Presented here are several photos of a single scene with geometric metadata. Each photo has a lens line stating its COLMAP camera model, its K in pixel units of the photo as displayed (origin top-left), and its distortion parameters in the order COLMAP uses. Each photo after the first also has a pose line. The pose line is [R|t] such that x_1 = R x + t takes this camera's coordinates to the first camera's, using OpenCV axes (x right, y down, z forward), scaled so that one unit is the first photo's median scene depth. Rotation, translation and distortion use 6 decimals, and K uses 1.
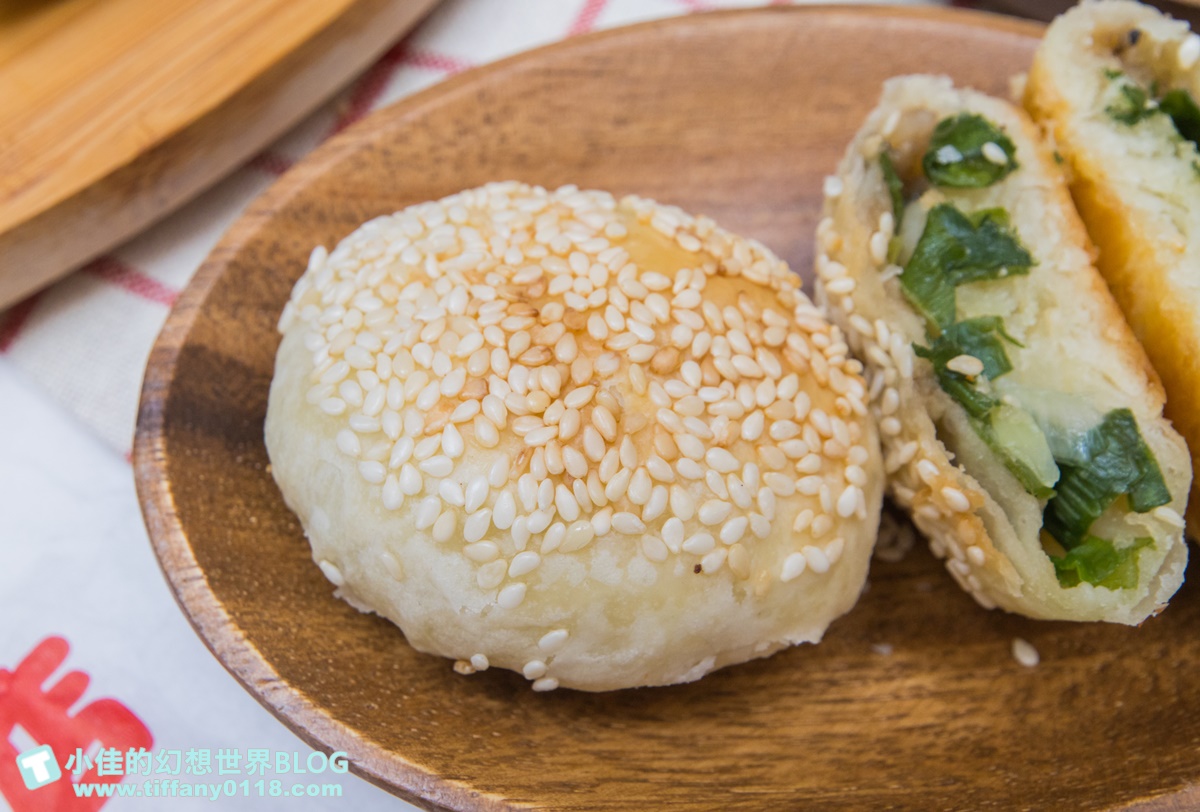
lens RADIAL K [[1147.0, 0, 538.5], [0, 1147.0, 392.1], [0, 0, 1]] dist [0.009695, 0.000000]
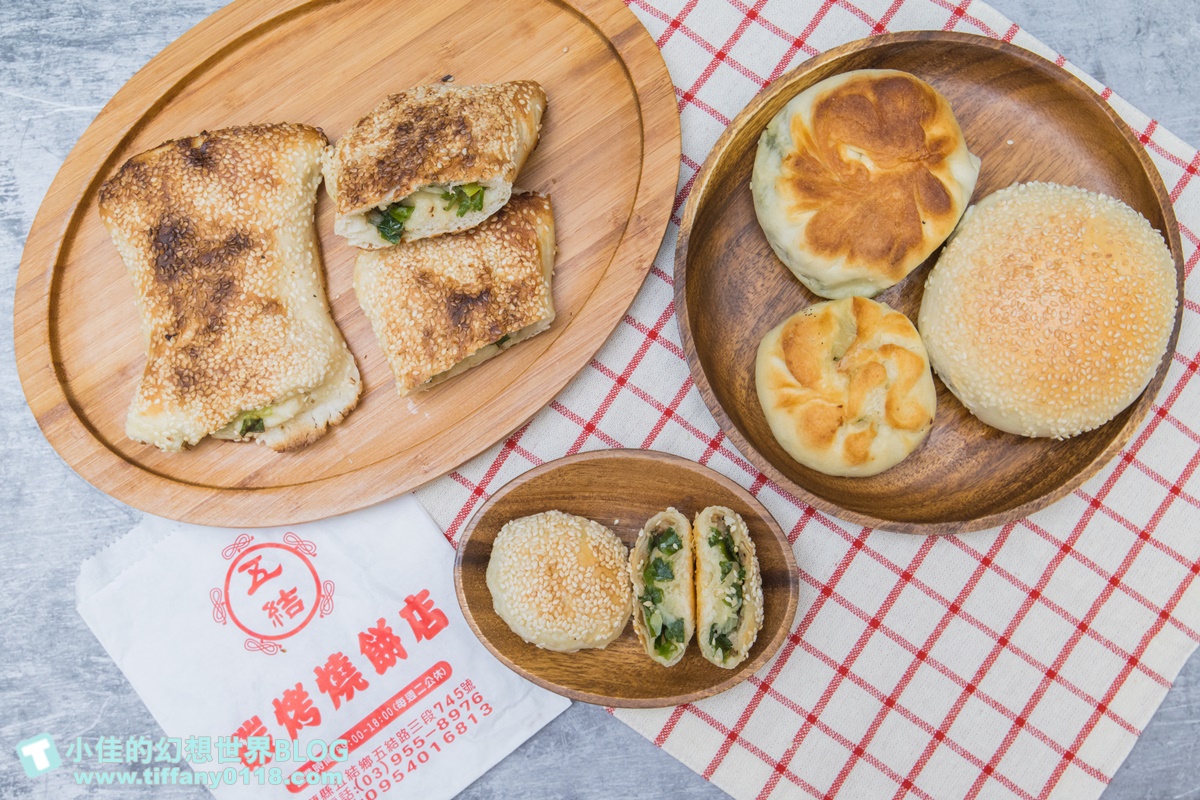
lens RADIAL K [[726.0, 0, 601.4], [0, 726.0, 400.4], [0, 0, 1]] dist [-0.000611, -0.000016]
pose [[0.980935, 0.193564, -0.017294, 0.102633], [-0.180712, 0.941285, 0.285178, -1.520233], [0.071478, -0.276616, 0.958319, -1.443212]]
